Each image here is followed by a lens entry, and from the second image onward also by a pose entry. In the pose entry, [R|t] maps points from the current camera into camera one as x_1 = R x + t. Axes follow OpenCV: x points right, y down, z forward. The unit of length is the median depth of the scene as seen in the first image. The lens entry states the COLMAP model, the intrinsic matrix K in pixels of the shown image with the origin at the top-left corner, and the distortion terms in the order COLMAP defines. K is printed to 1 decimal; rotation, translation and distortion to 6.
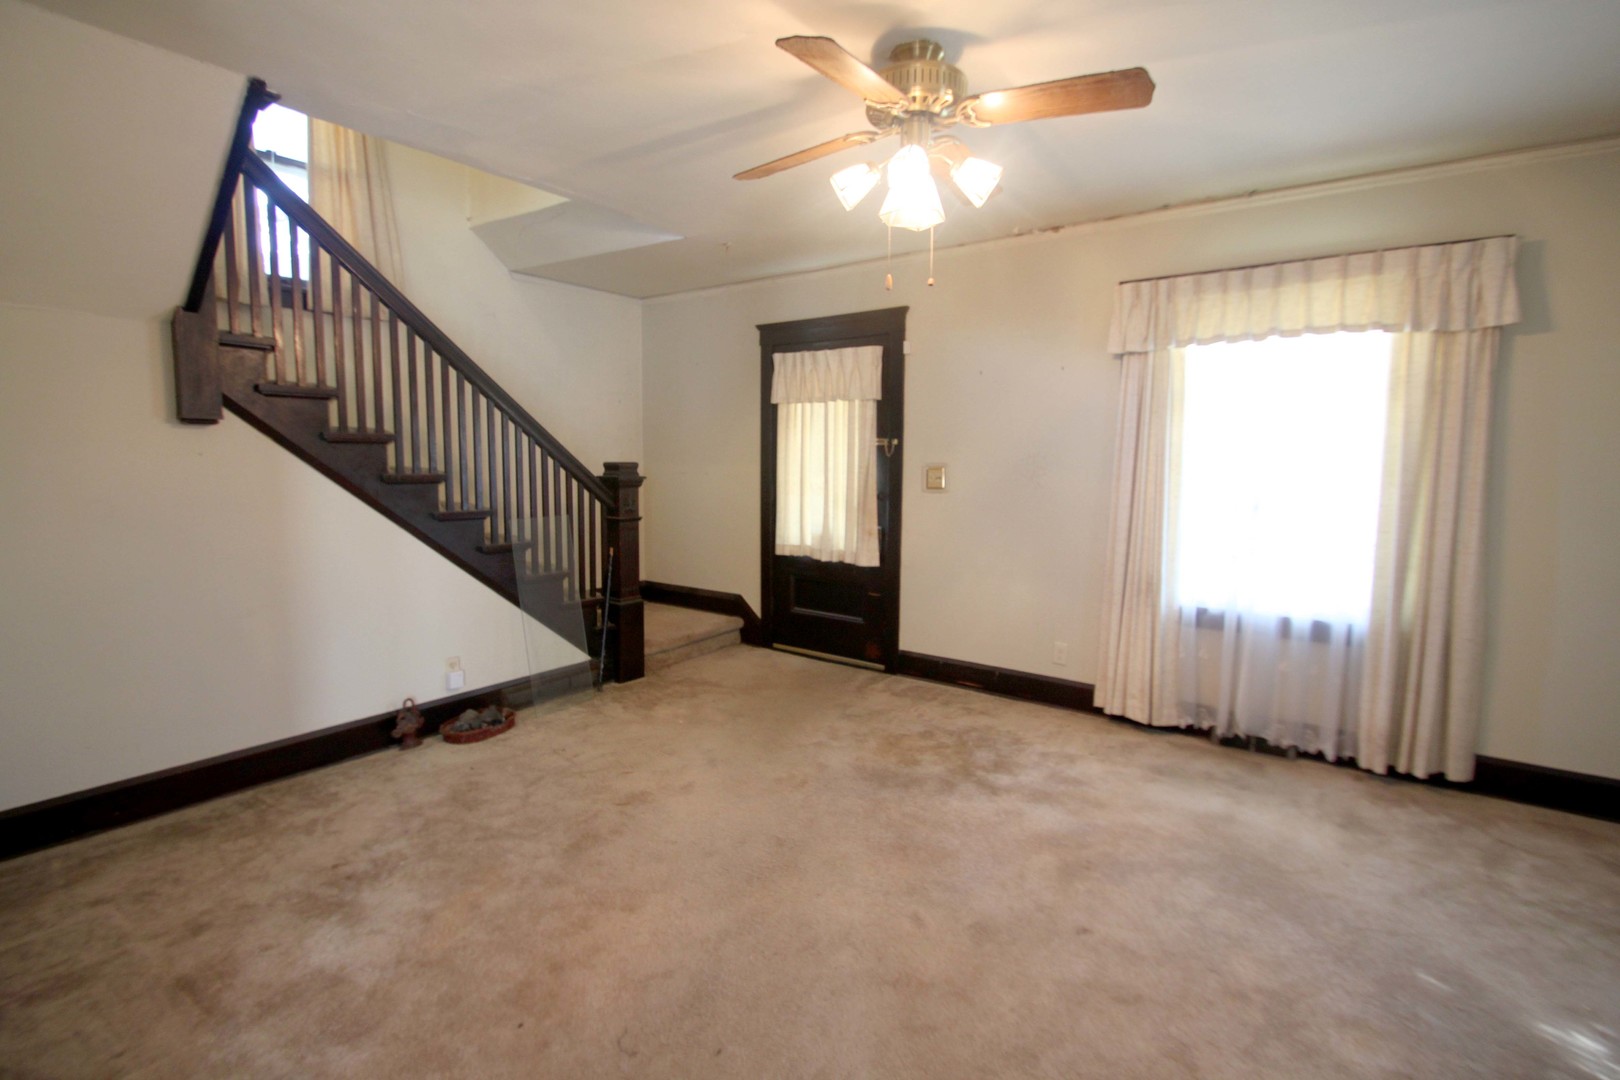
lens RADIAL K [[748.6, 0, 809.2], [0, 748.6, 526.6], [0, 0, 1]] dist [0.017841, -0.020200]
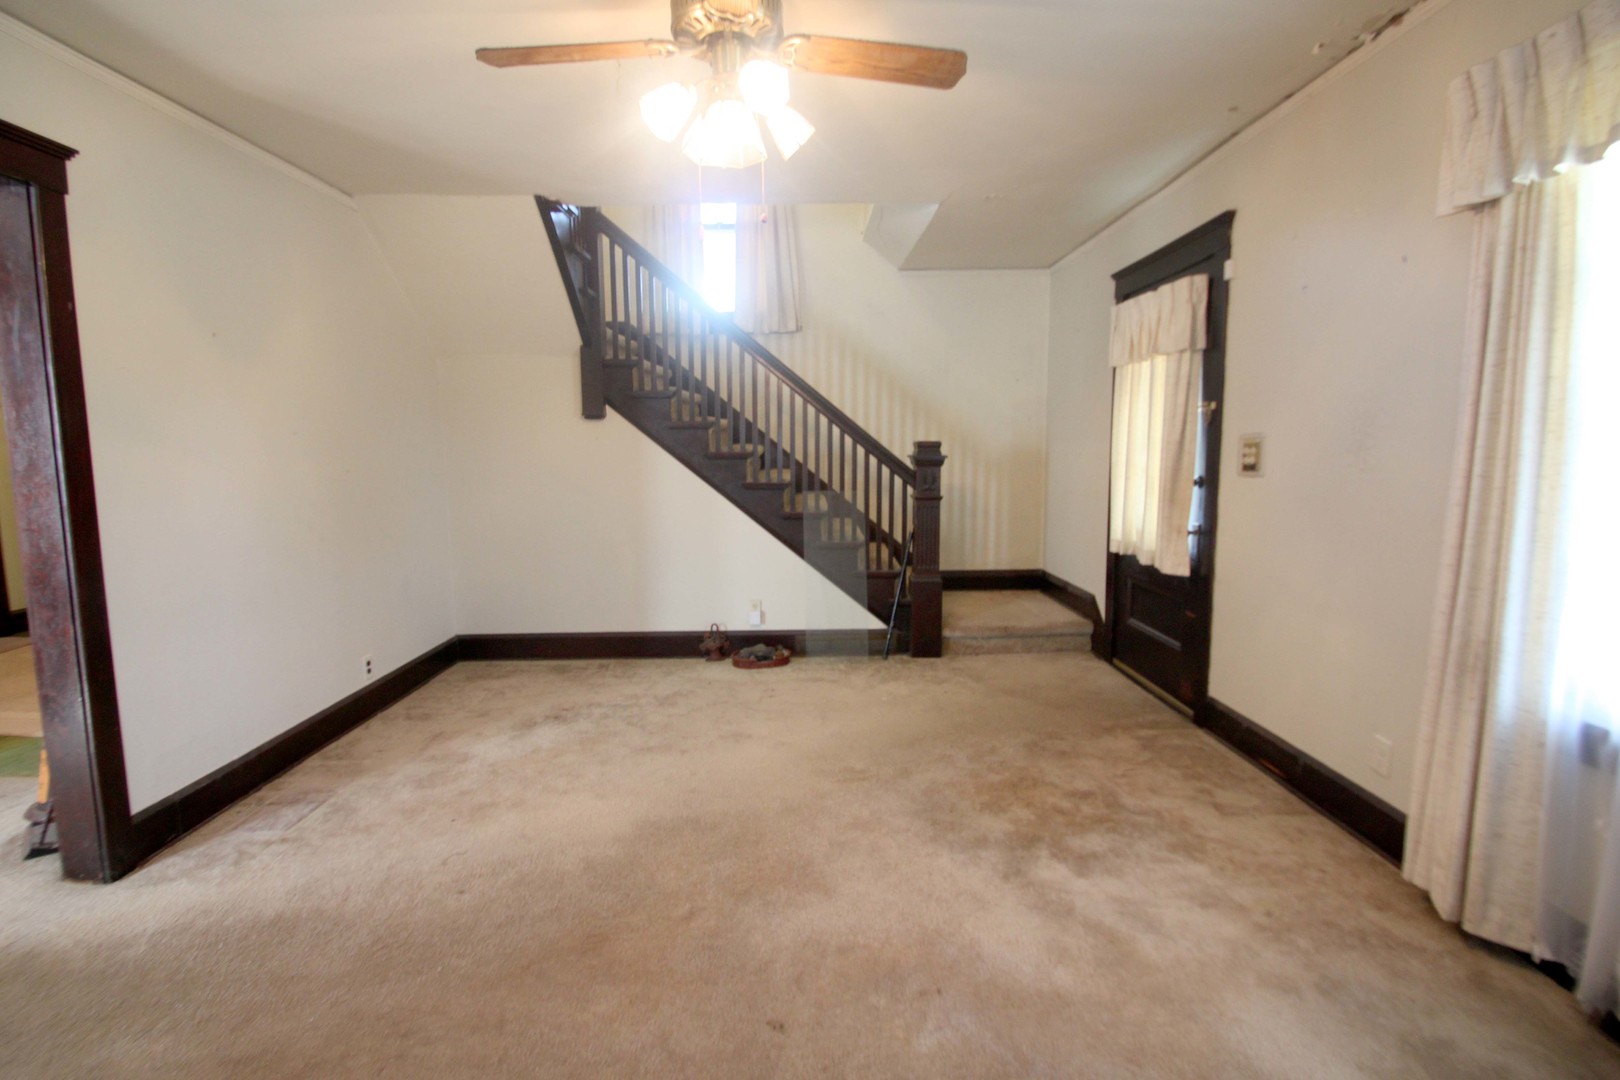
lens RADIAL K [[748.6, 0, 809.2], [0, 748.6, 526.6], [0, 0, 1]] dist [0.017841, -0.020200]
pose [[0.601827, 0.070942, -0.795469, 0.554845], [-0.062338, 0.997181, 0.041768, -0.004090], [0.796189, 0.024451, 0.604553, 0.315074]]
